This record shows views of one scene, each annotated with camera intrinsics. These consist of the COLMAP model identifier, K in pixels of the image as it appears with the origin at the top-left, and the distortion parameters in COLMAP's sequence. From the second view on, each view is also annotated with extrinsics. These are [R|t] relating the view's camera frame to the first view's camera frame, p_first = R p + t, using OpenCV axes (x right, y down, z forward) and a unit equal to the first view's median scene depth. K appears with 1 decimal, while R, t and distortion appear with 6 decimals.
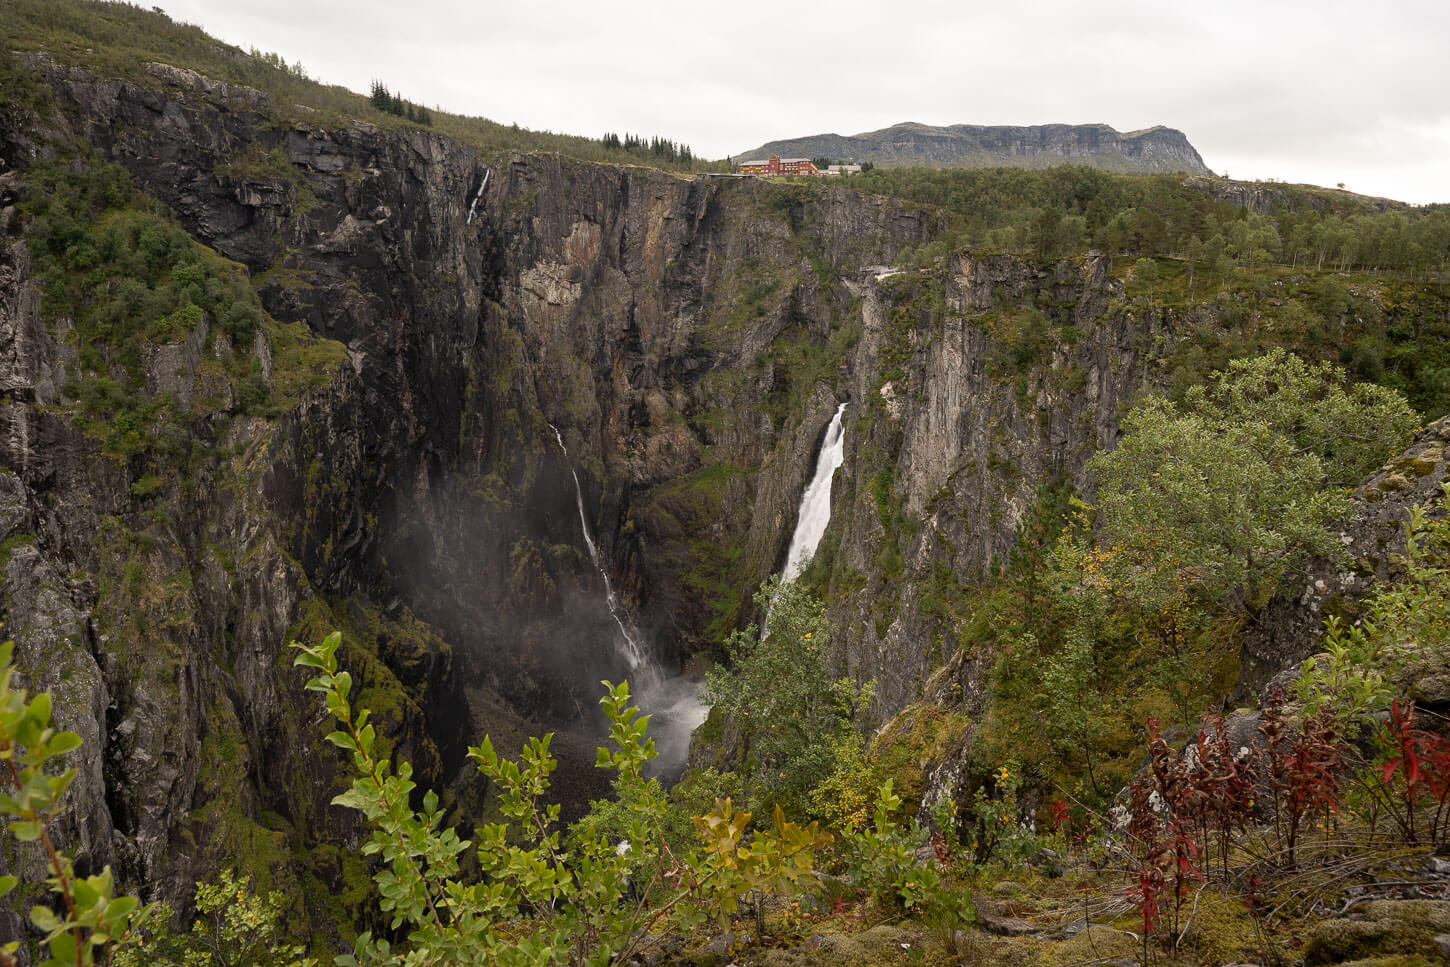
lens RADIAL K [[870.3, 0, 729.1], [0, 870.3, 493.8], [0, 0, 1]] dist [-0.000031, 0.000287]
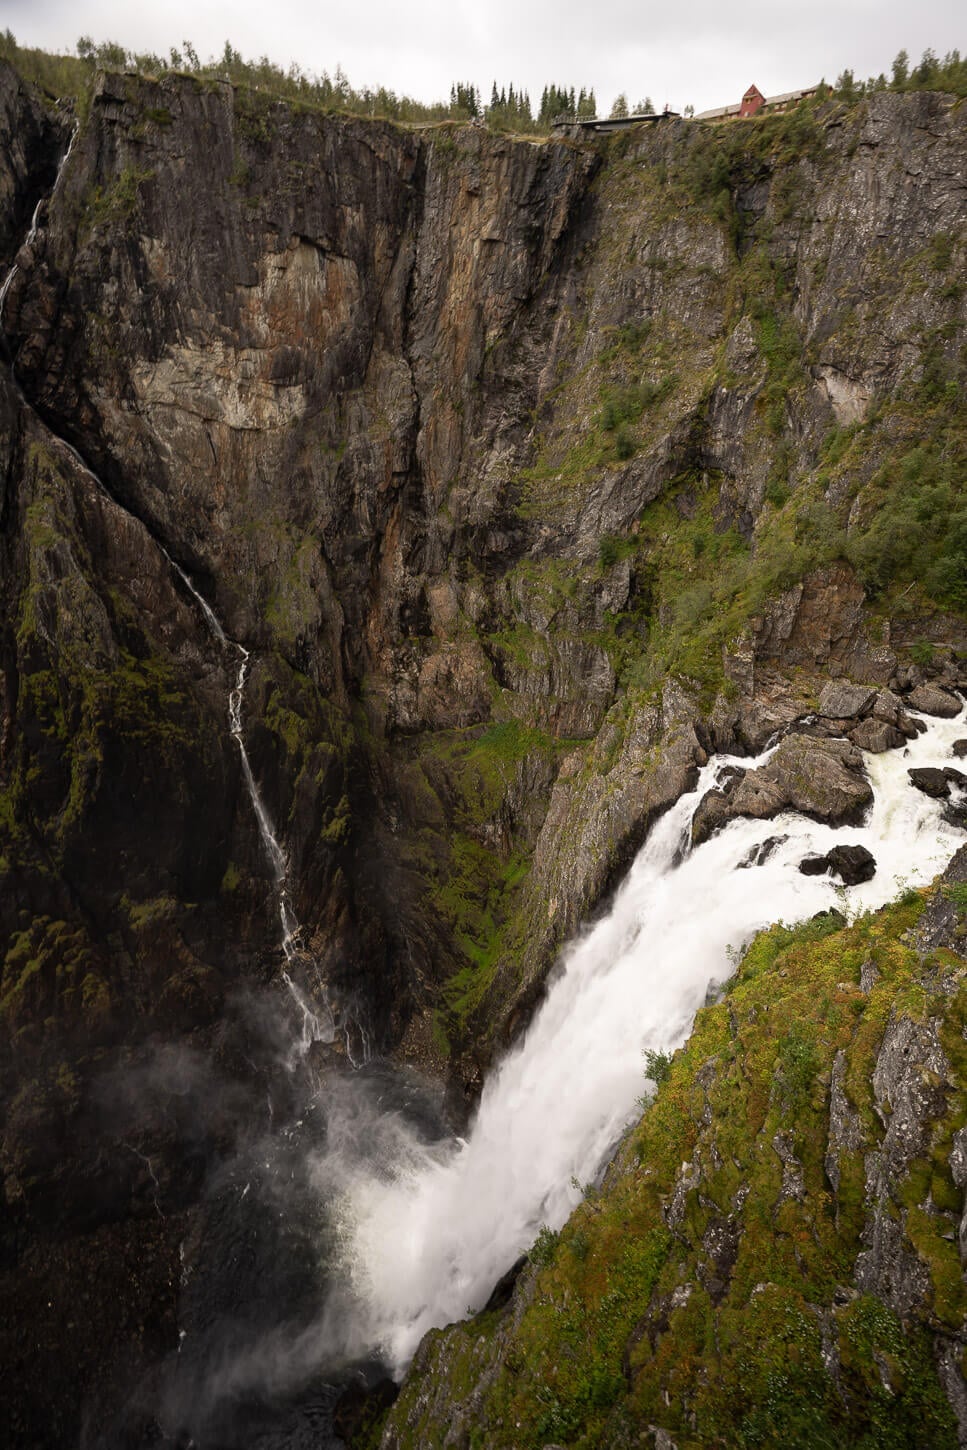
lens RADIAL K [[578.2, 0, 487.3], [0, 578.2, 730.7], [0, 0, 1]] dist [-0.000218, 0.000138]
pose [[0.931279, 0.186139, -0.313163, 0.095913], [-0.072938, 0.937477, 0.340319, -0.163449], [0.356930, -0.294091, 0.886630, 0.624435]]
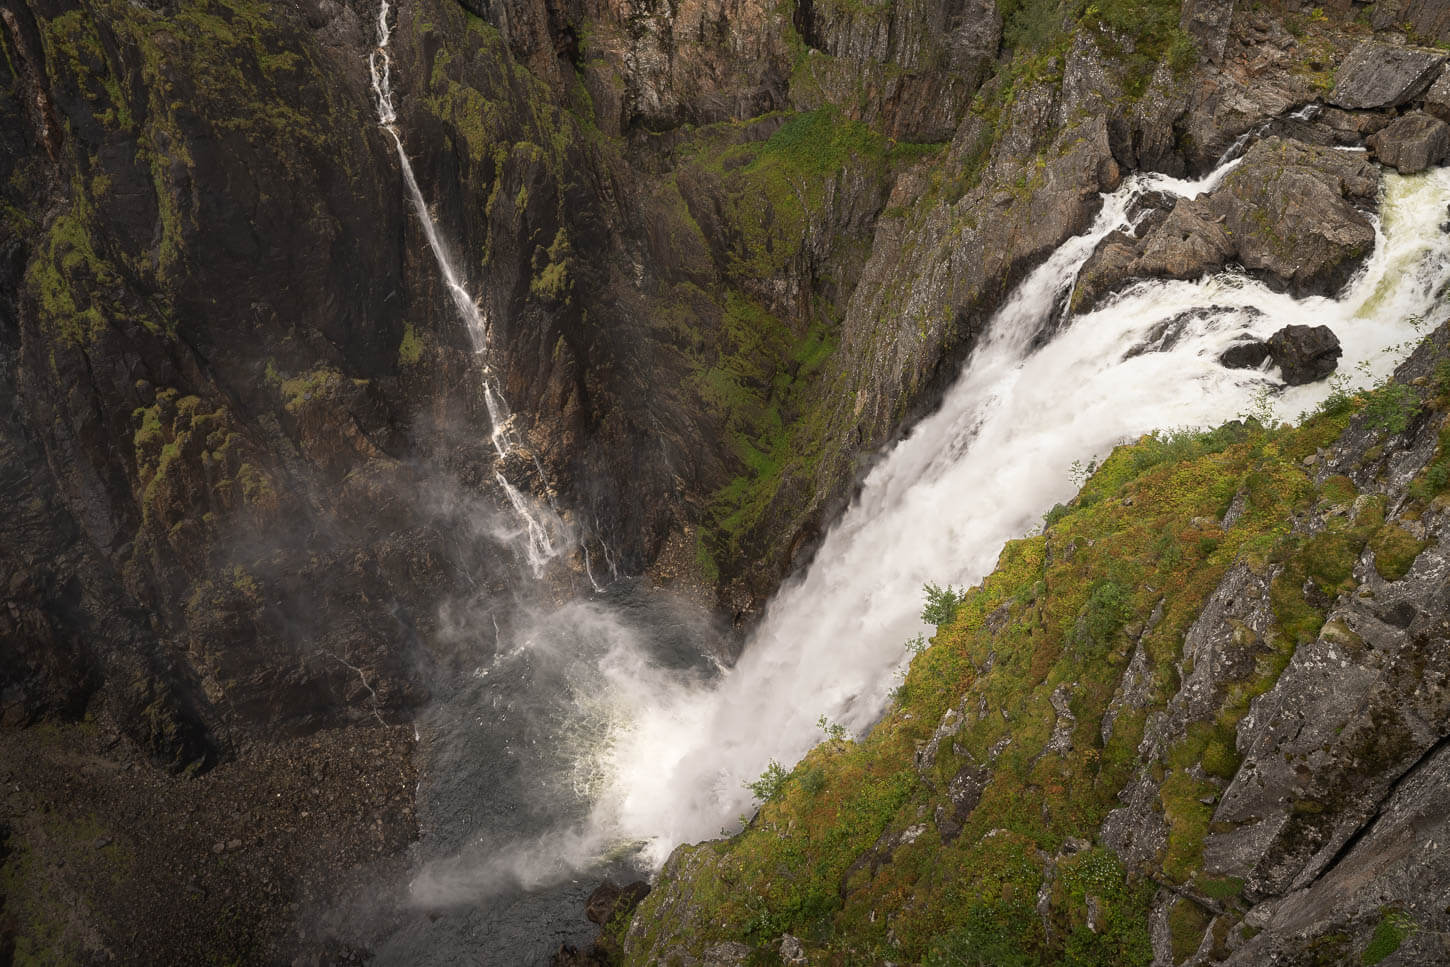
lens RADIAL K [[852.0, 0, 727.7], [0, 852.0, 494.1], [0, 0, 1]] dist [-0.000243, 0.000458]
pose [[0.901153, 0.334541, -0.275690, 0.103706], [-0.057139, 0.722078, 0.689448, -0.163926], [0.429718, -0.605545, 0.669819, 0.627842]]
